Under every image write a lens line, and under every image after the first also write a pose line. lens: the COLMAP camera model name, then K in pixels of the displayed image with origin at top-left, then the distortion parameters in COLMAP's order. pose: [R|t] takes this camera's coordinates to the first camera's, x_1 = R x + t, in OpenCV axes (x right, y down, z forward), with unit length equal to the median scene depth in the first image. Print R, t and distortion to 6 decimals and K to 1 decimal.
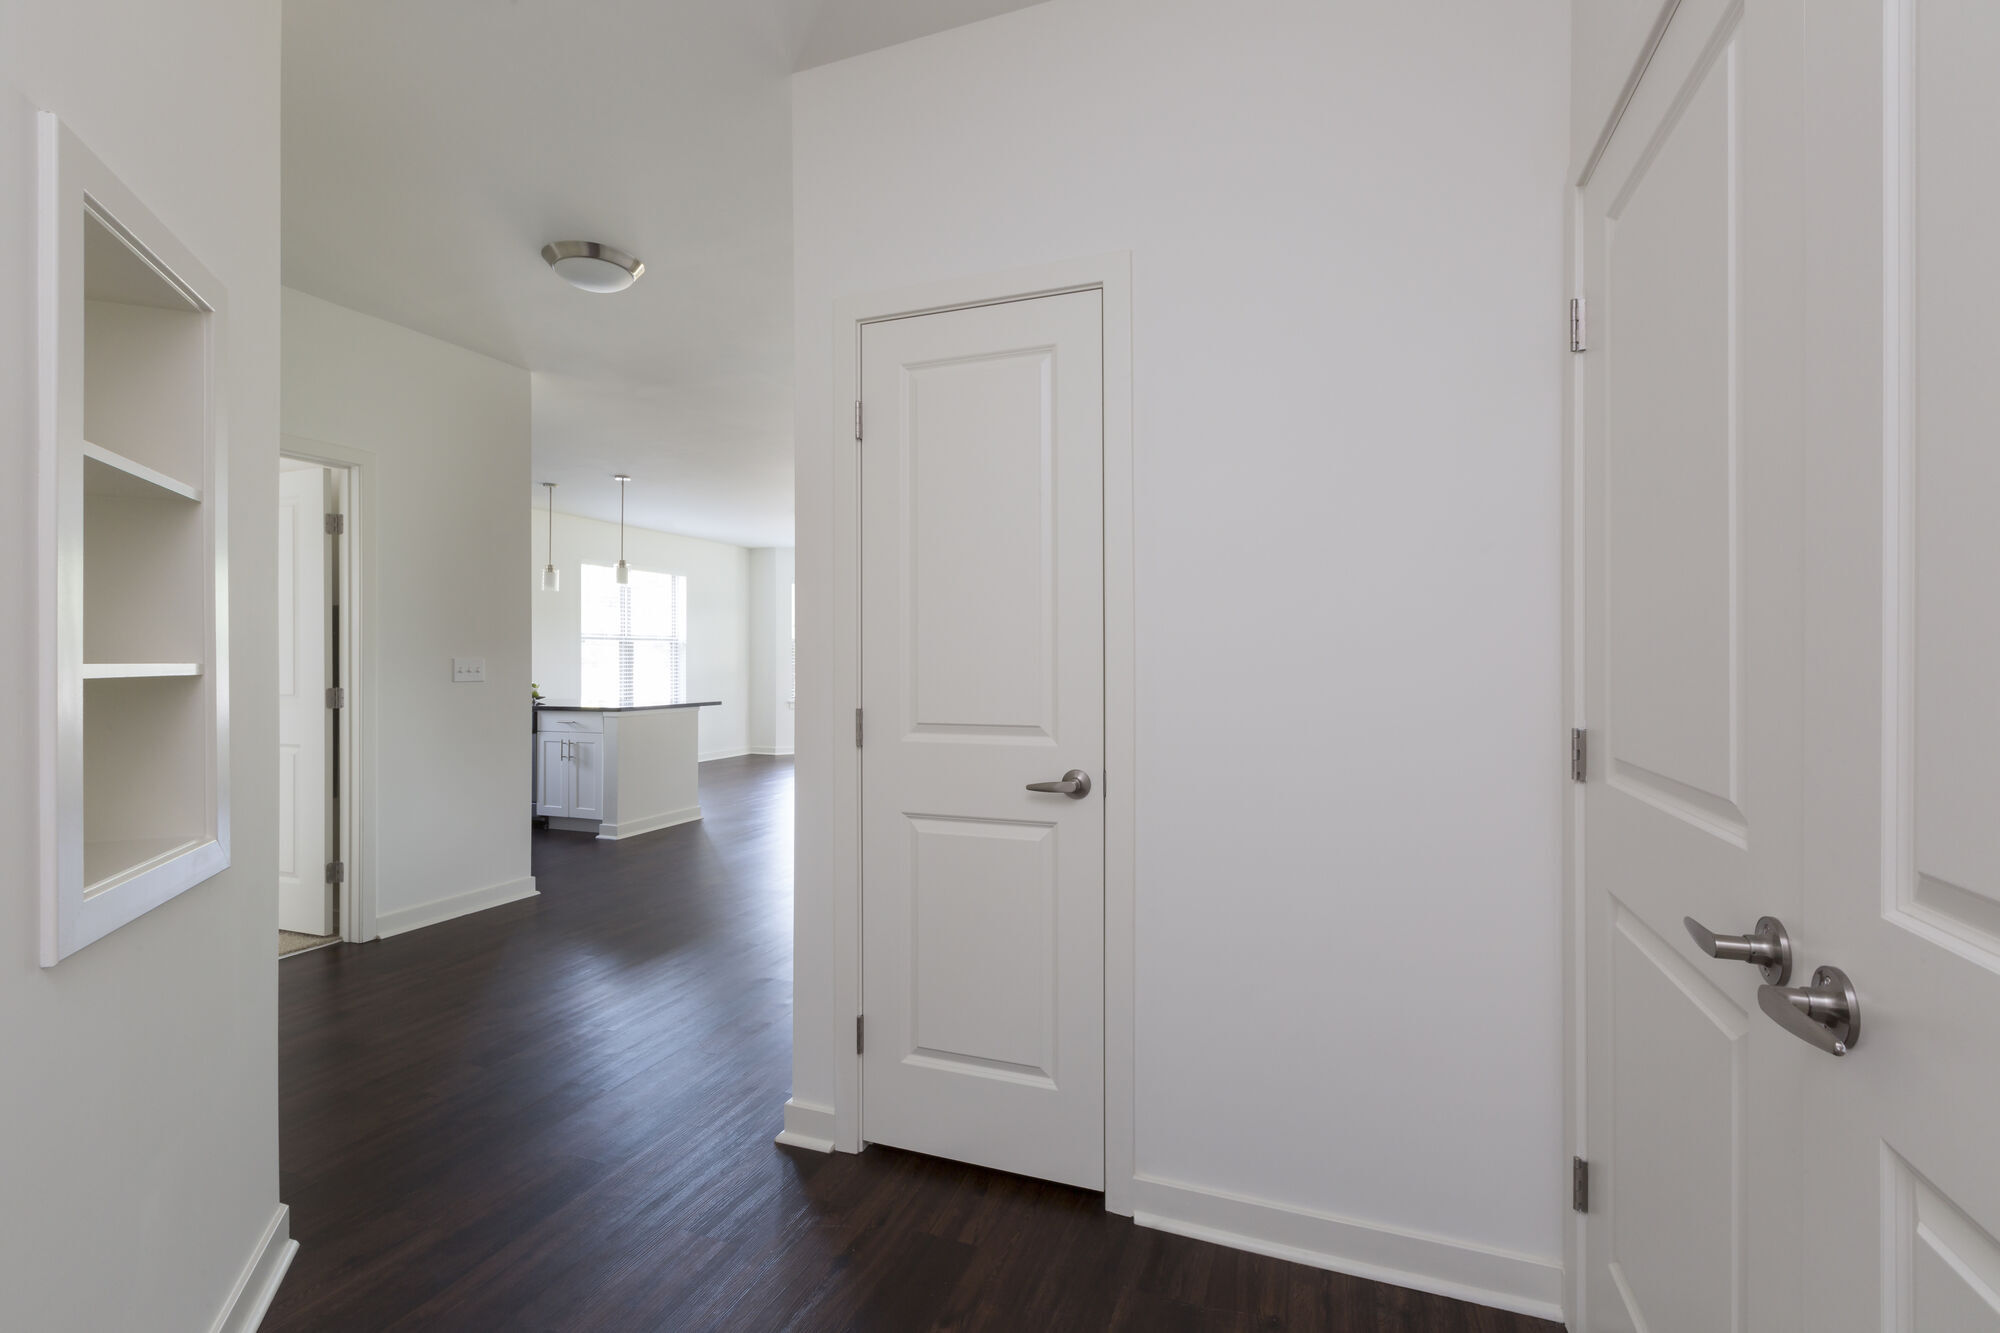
lens RADIAL K [[908.3, 0, 998.0], [0, 908.3, 663.1], [0, 0, 1]] dist [-0.000578, -0.000007]
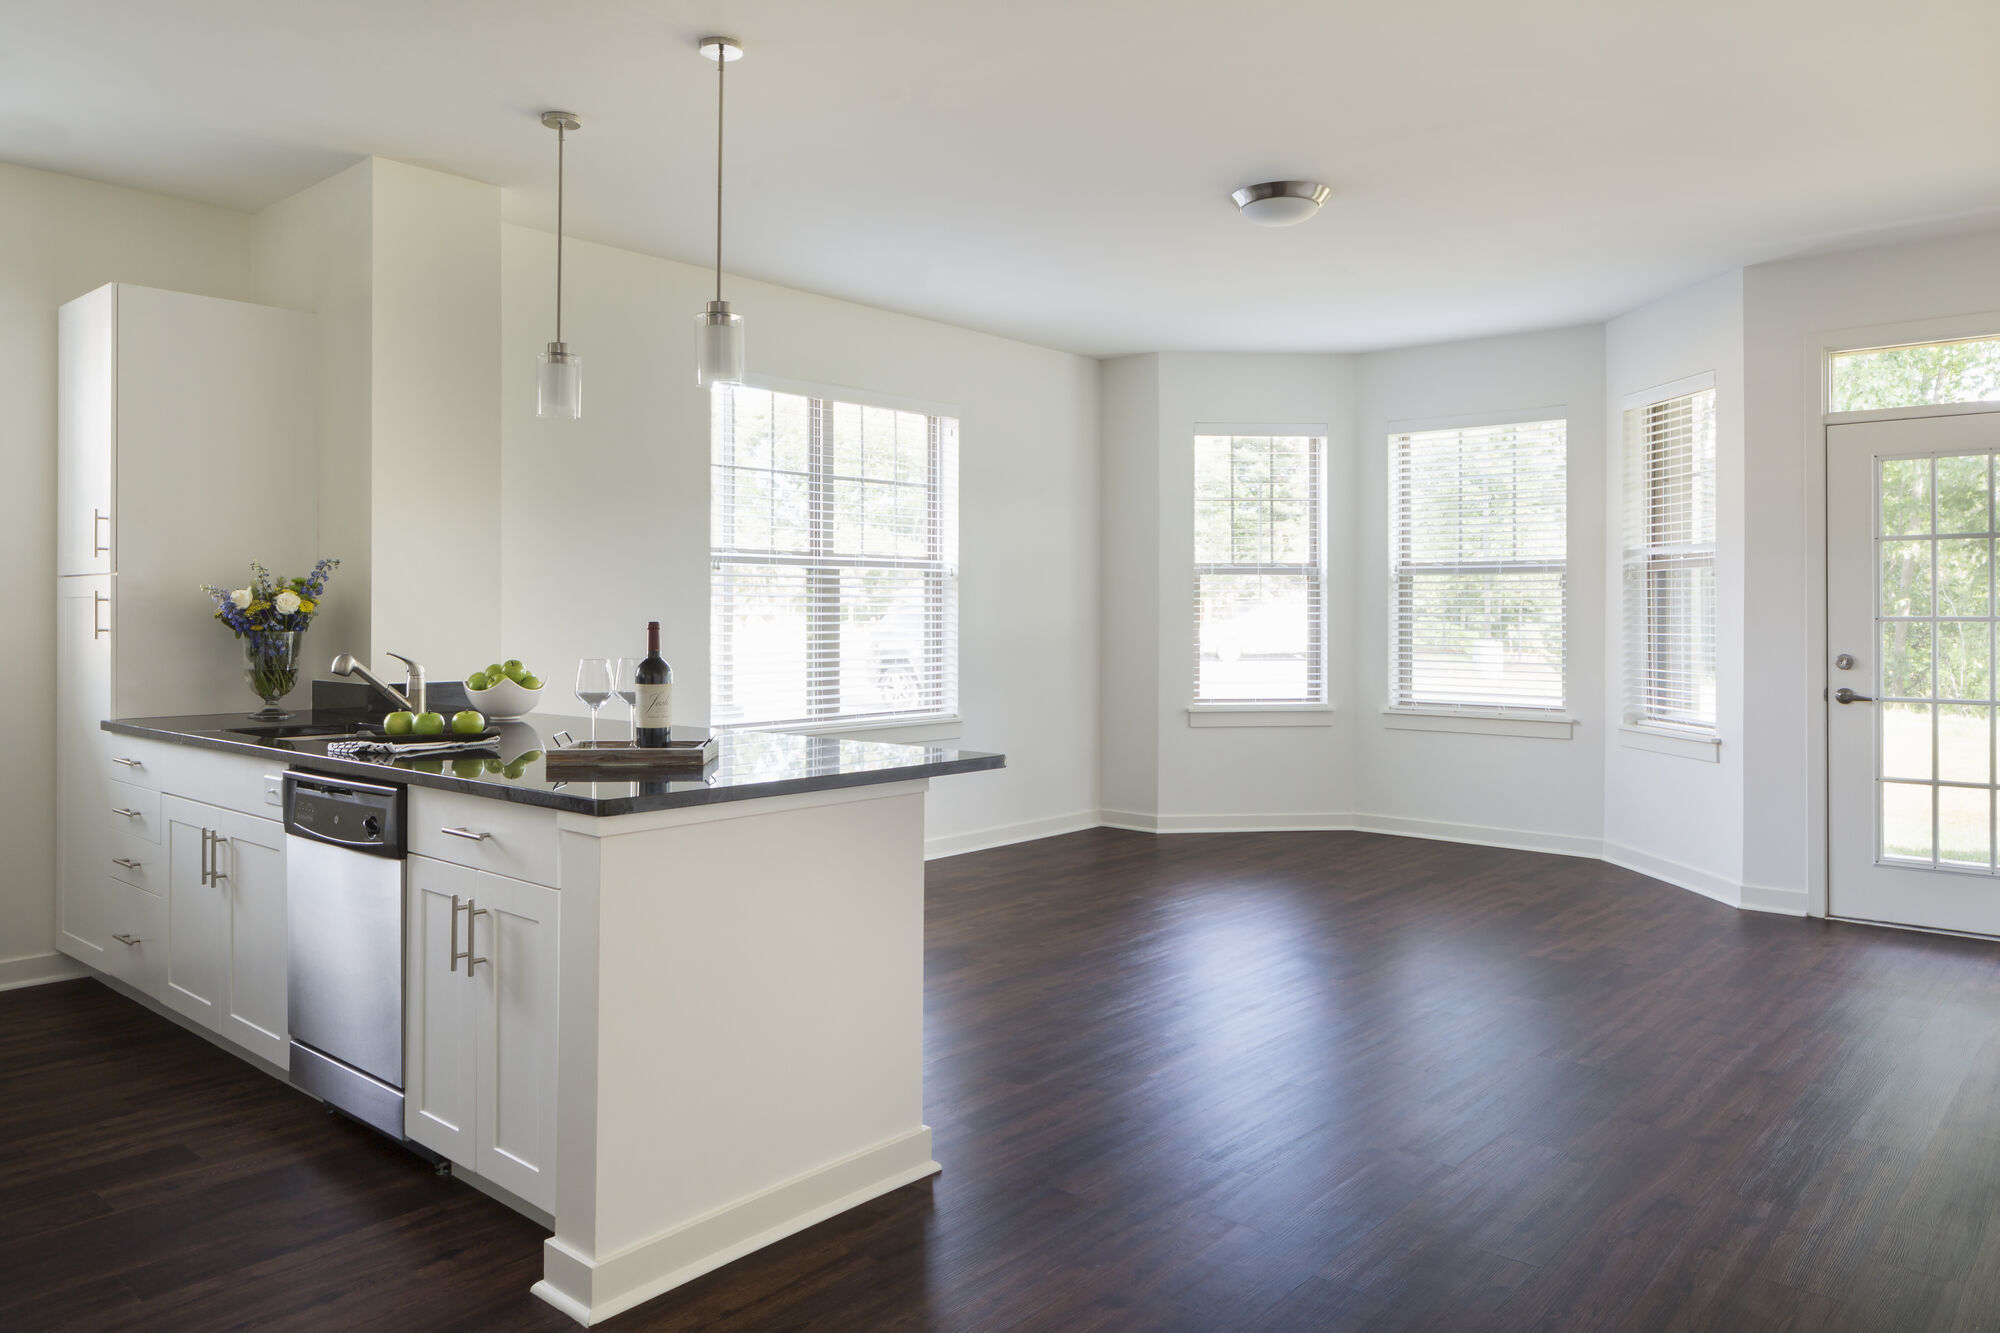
lens RADIAL K [[1365.3, 0, 998.7], [0, 1365.3, 654.2], [0, 0, 1]] dist [-0.001112, -0.000094]
pose [[0.942192, 0.010861, -0.334897, -0.108780], [-0.001768, 0.999622, 0.027443, -0.001105], [0.335068, -0.025265, 0.941855, 0.400401]]
